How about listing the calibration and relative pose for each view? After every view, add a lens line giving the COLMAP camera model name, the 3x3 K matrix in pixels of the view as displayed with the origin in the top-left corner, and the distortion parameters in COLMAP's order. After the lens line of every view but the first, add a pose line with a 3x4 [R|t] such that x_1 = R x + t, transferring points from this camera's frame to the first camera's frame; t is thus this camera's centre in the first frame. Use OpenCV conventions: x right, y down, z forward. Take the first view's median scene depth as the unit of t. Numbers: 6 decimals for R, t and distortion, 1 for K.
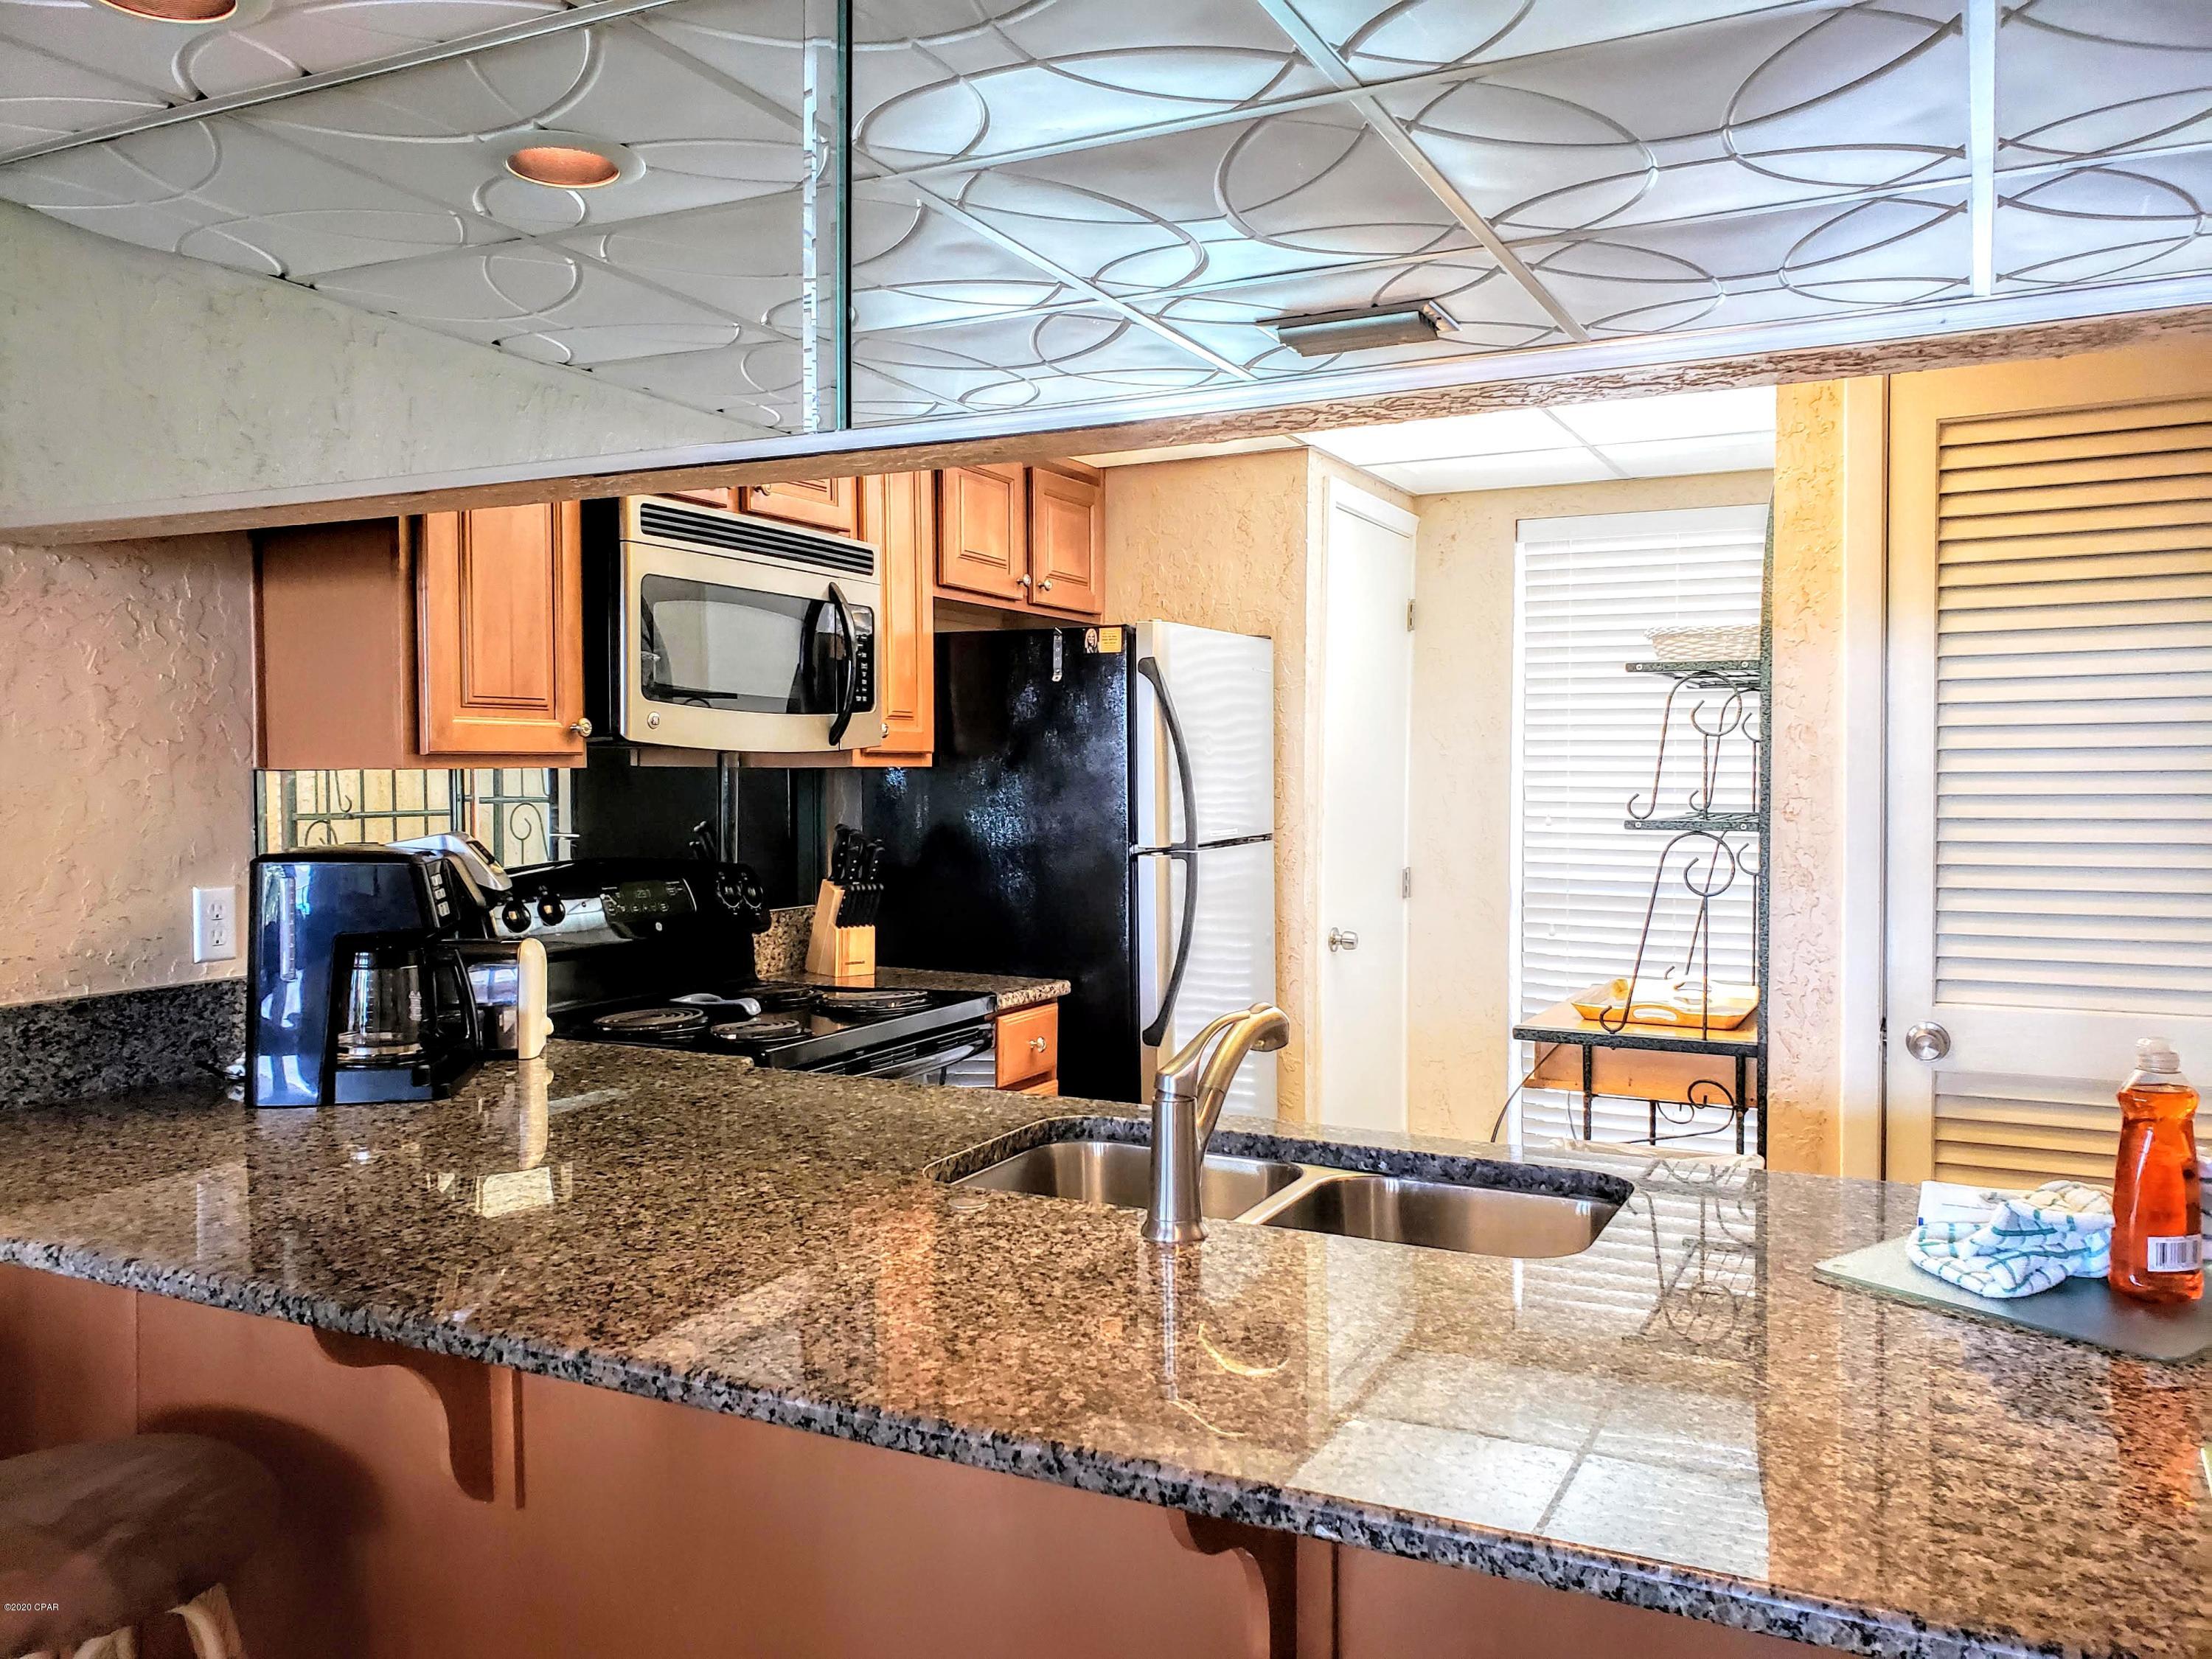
lens RADIAL K [[1706.0, 0, 1104.8], [0, 1706.0, 824.5], [0, 0, 1]] dist [0.005927, 0.000130]
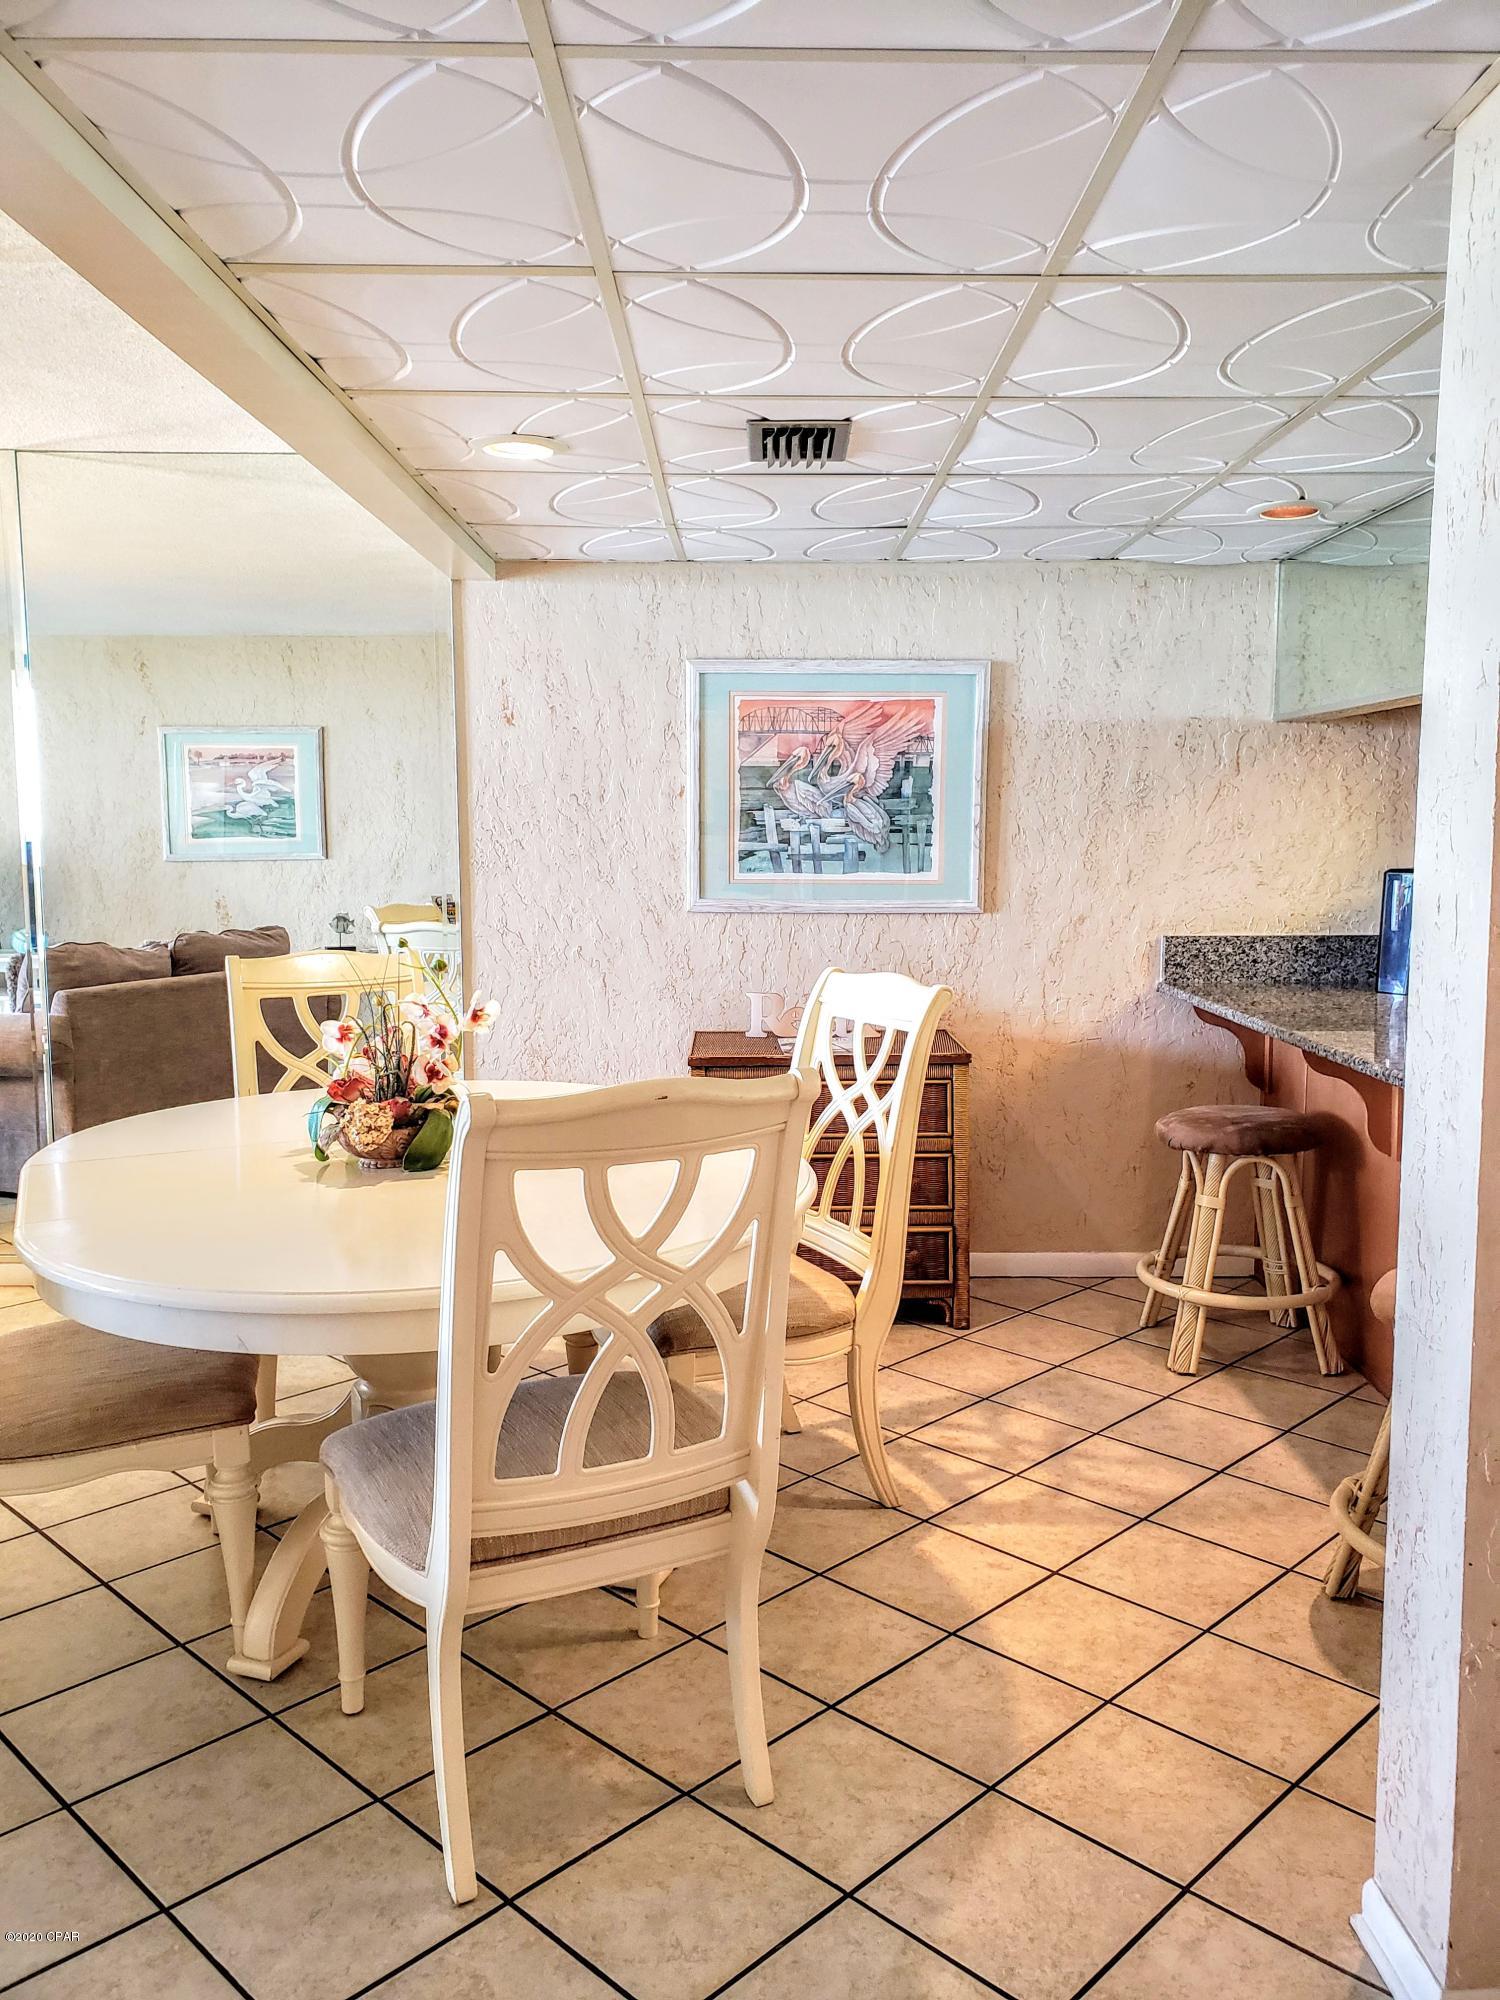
lens RADIAL K [[1542.5, 0, 750.6], [0, 1542.5, 999.7], [0, 0, 1]] dist [0.005927, 0.000130]
pose [[0.463213, 0.097413, -0.880877, 0.759151], [-0.028700, 0.995068, 0.094949, 0.019295], [0.885782, -0.018700, 0.463724, -0.513647]]
